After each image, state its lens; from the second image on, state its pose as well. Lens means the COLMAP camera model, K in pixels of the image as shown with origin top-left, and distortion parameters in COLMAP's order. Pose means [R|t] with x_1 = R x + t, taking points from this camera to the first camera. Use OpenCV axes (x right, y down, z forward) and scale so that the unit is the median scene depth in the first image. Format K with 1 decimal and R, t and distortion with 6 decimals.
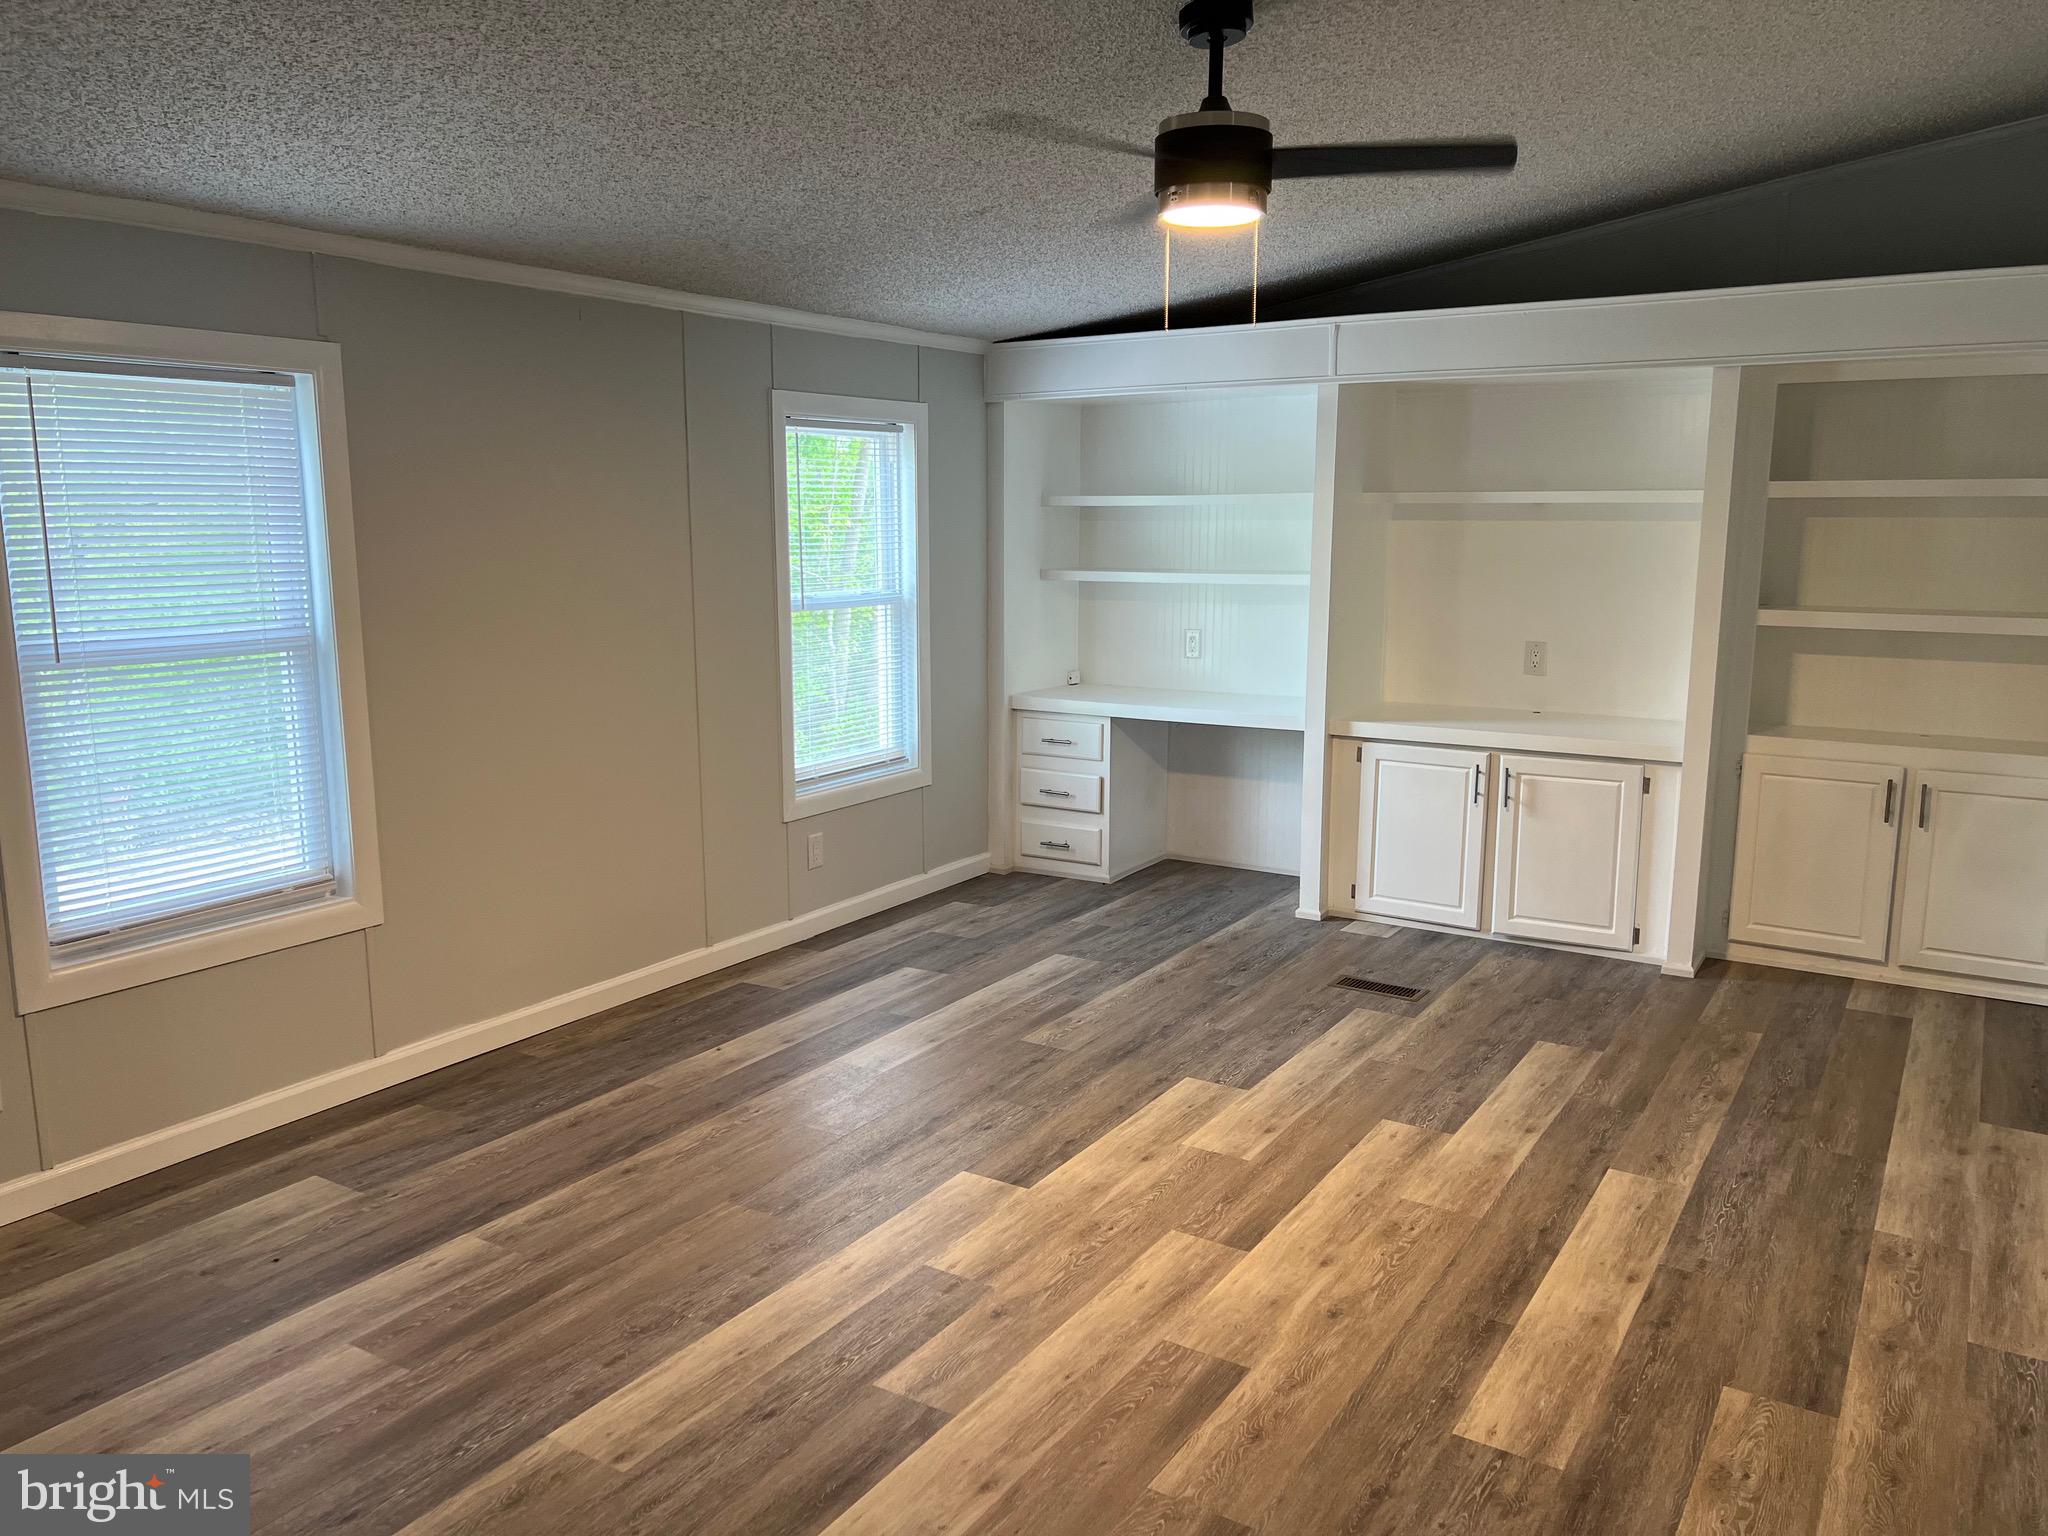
lens RADIAL K [[1528.9, 0, 1024.0], [0, 1528.9, 768.0], [0, 0, 1]] dist [0.059802, -0.081869]
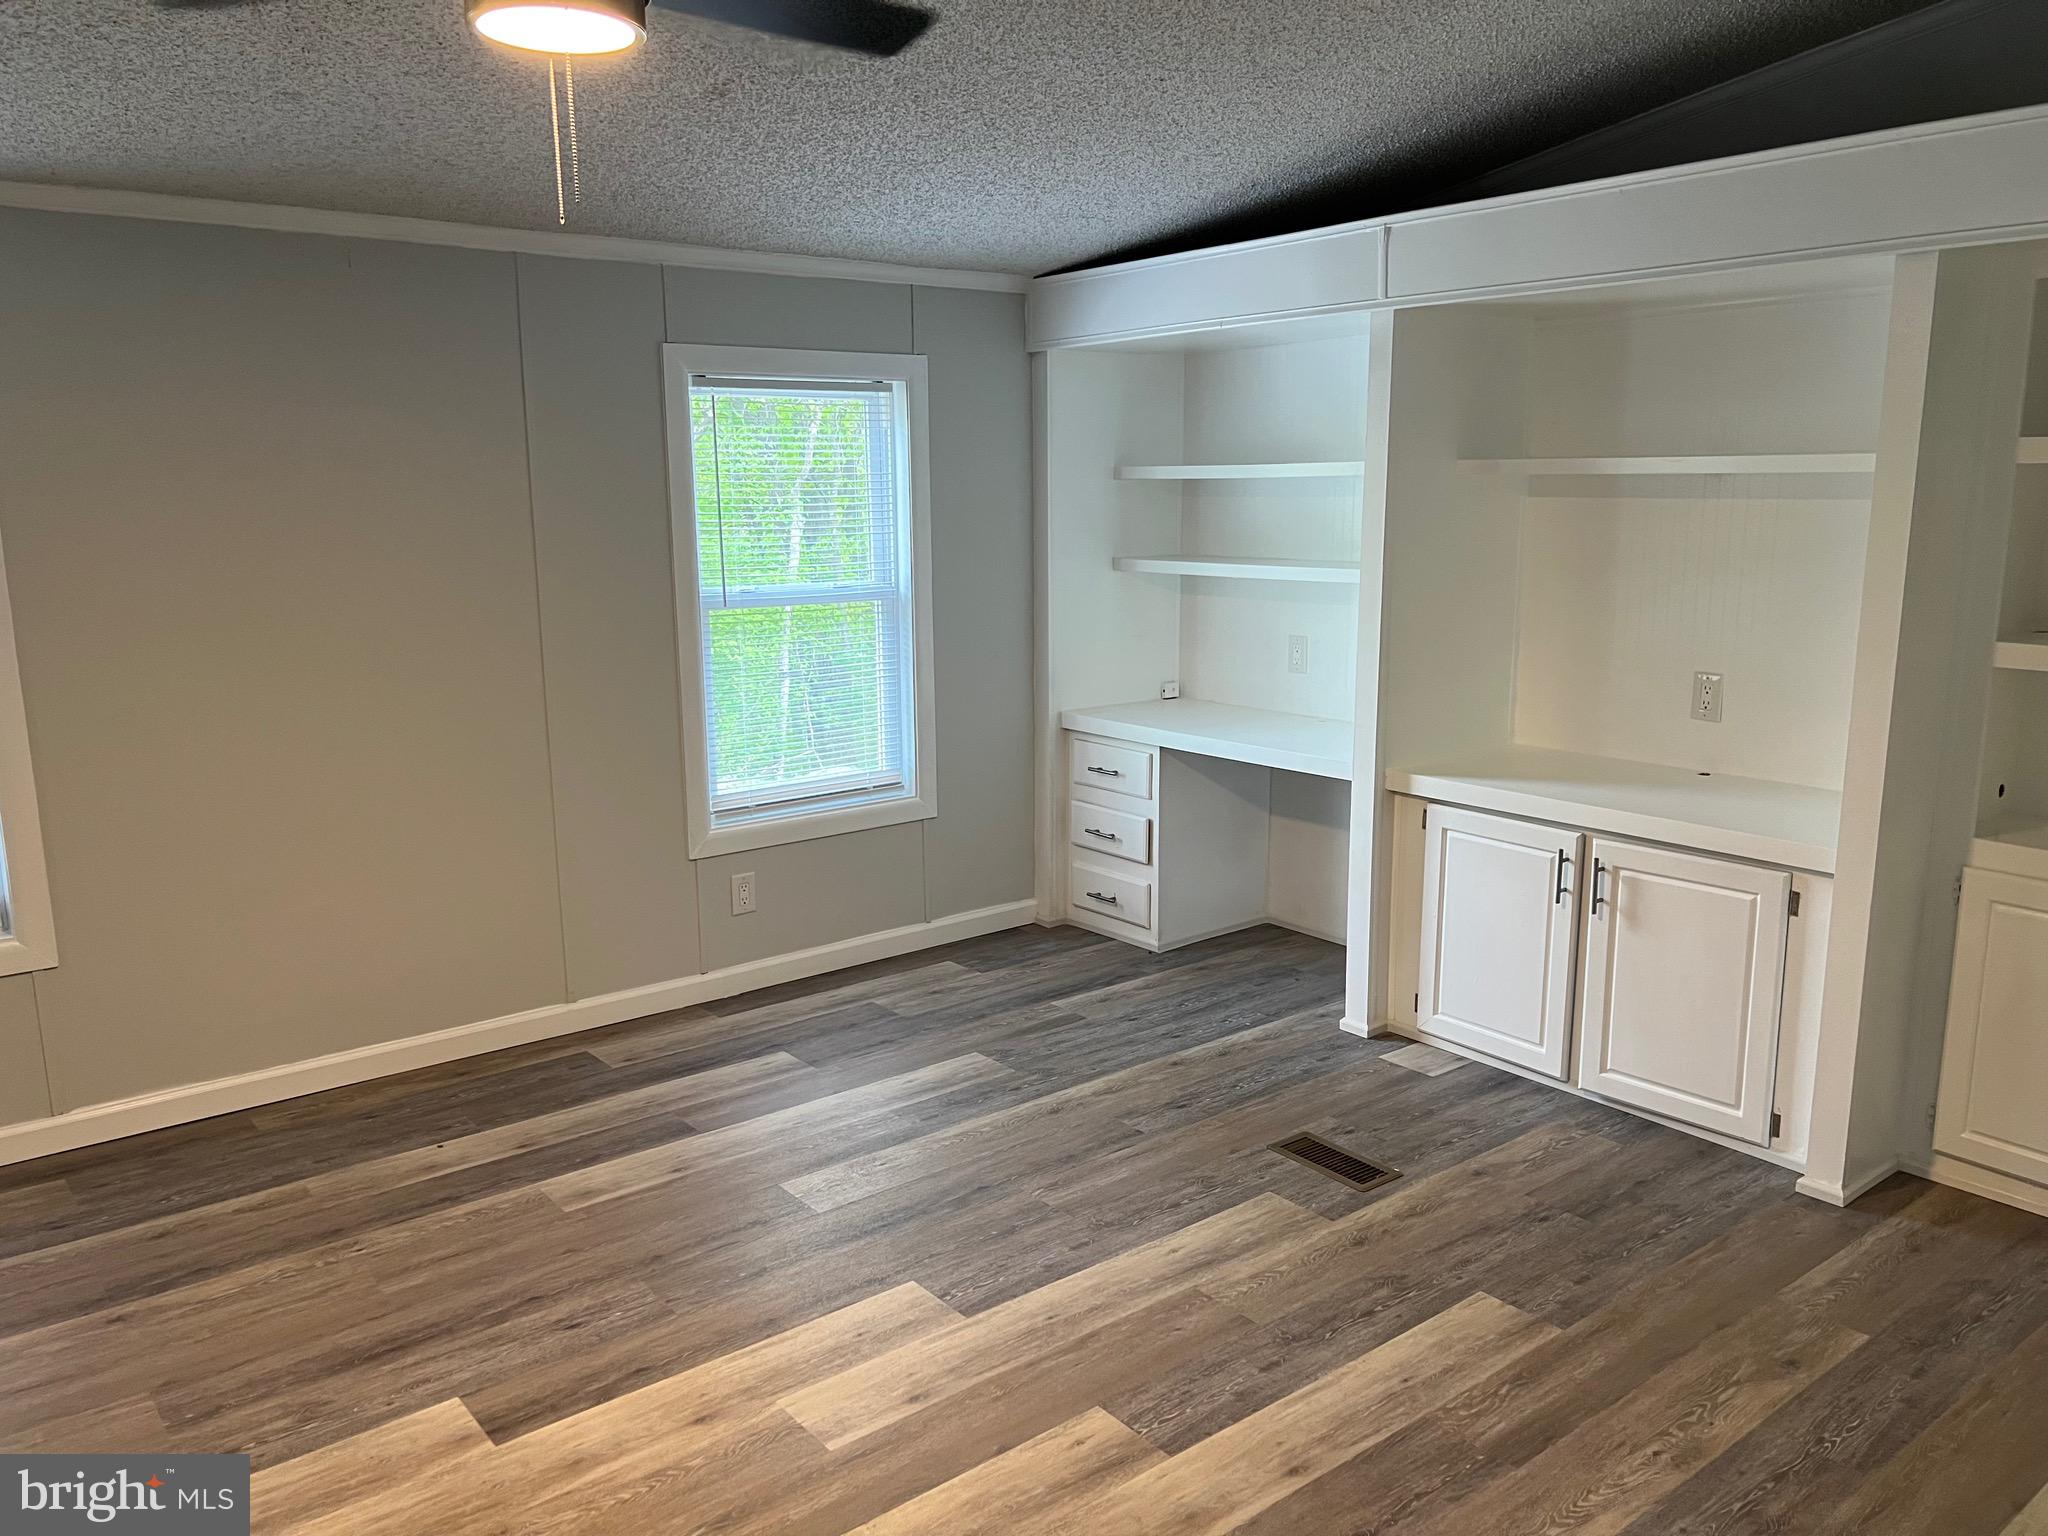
lens RADIAL K [[1550.2, 0, 1024.0], [0, 1550.2, 768.0], [0, 0, 1]] dist [0.050985, -0.052613]
pose [[0.946325, 0.053255, -0.318800, 0.287729], [-0.047315, 0.998532, 0.026353, -0.046049], [0.319736, -0.009855, 0.947455, 0.248815]]
